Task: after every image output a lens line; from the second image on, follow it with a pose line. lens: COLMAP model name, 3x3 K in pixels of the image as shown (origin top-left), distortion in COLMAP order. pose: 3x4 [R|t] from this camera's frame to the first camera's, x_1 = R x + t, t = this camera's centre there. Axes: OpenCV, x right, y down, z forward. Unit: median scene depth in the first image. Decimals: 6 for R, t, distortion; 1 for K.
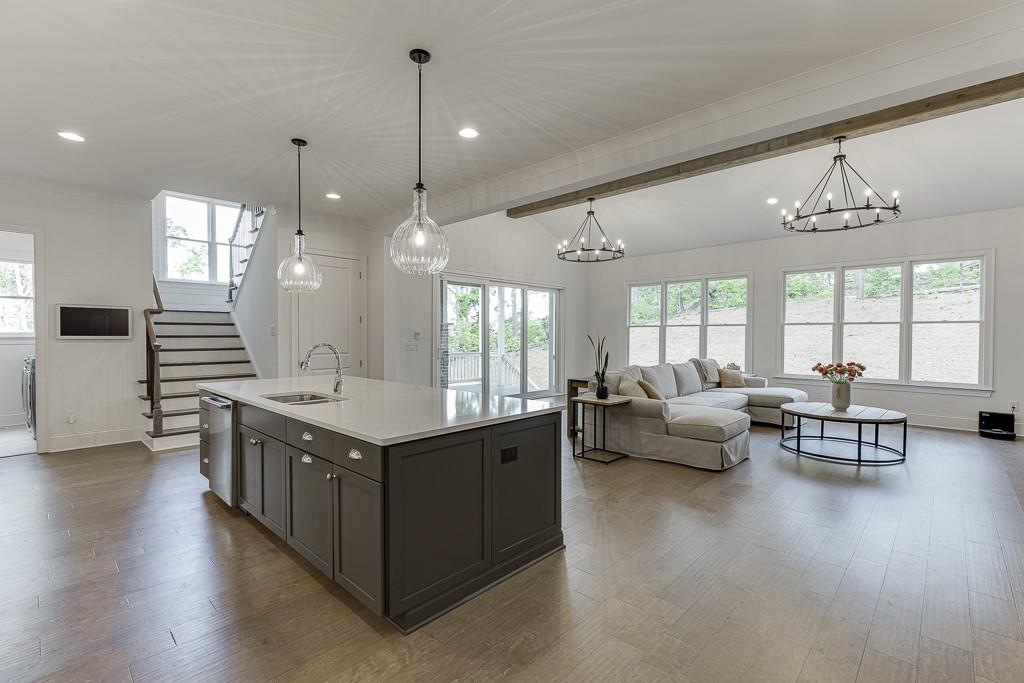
lens RADIAL K [[461.8, 0, 520.2], [0, 461.8, 341.6], [0, 0, 1]] dist [0.009784, -0.000661]
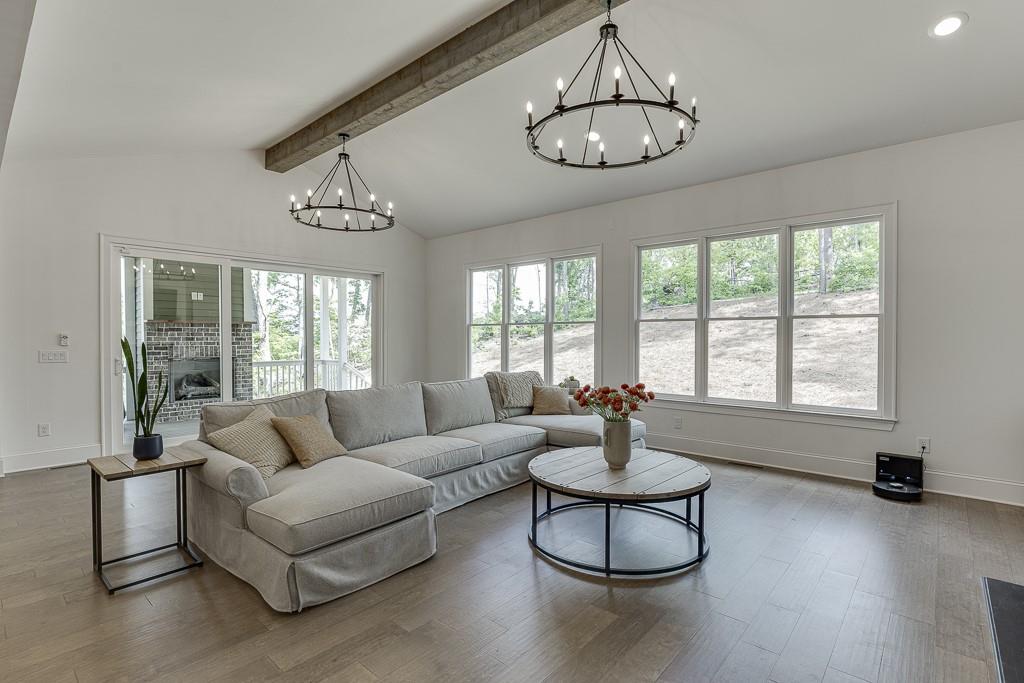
lens RADIAL K [[500.8, 0, 518.8], [0, 500.8, 341.3], [0, 0, 1]] dist [-0.002078, 0.001542]
pose [[0.999292, -0.004794, 0.037328, 0.474394], [0.004932, 0.999981, -0.003606, -0.006555], [-0.037310, 0.003788, 0.999297, 0.329787]]
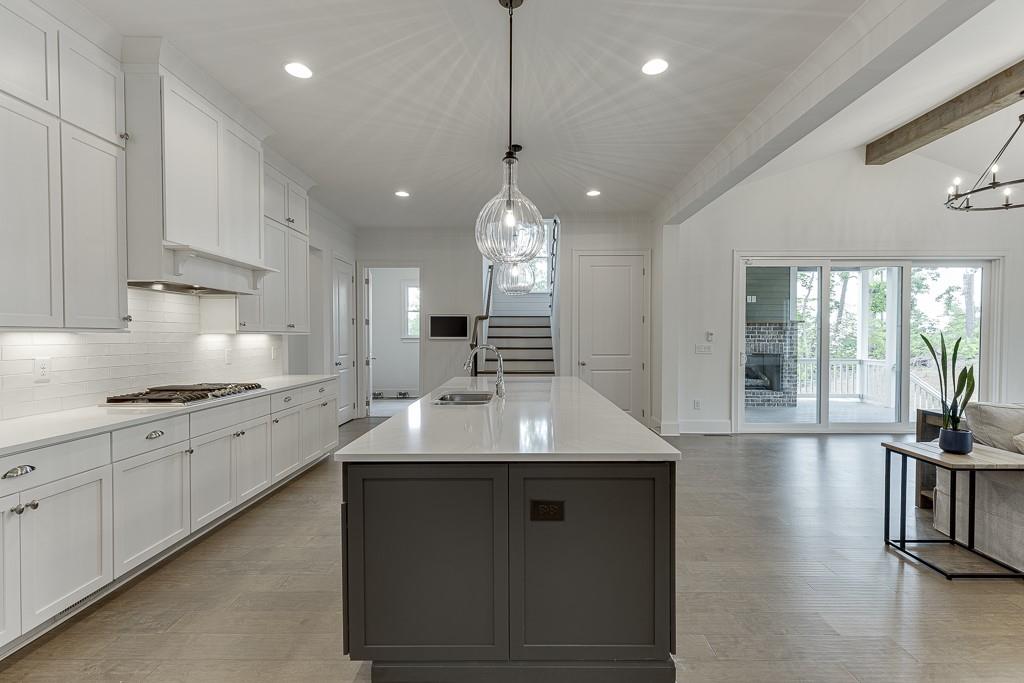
lens RADIAL K [[461.8, 0, 516.8], [0, 461.8, 341.3], [0, 0, 1]] dist [0.009784, -0.000661]
pose [[0.677939, 0.006870, -0.735087, 0.184961], [-0.009026, 0.999959, 0.001021, -0.002525], [0.735063, 0.005942, 0.677973, 0.205378]]
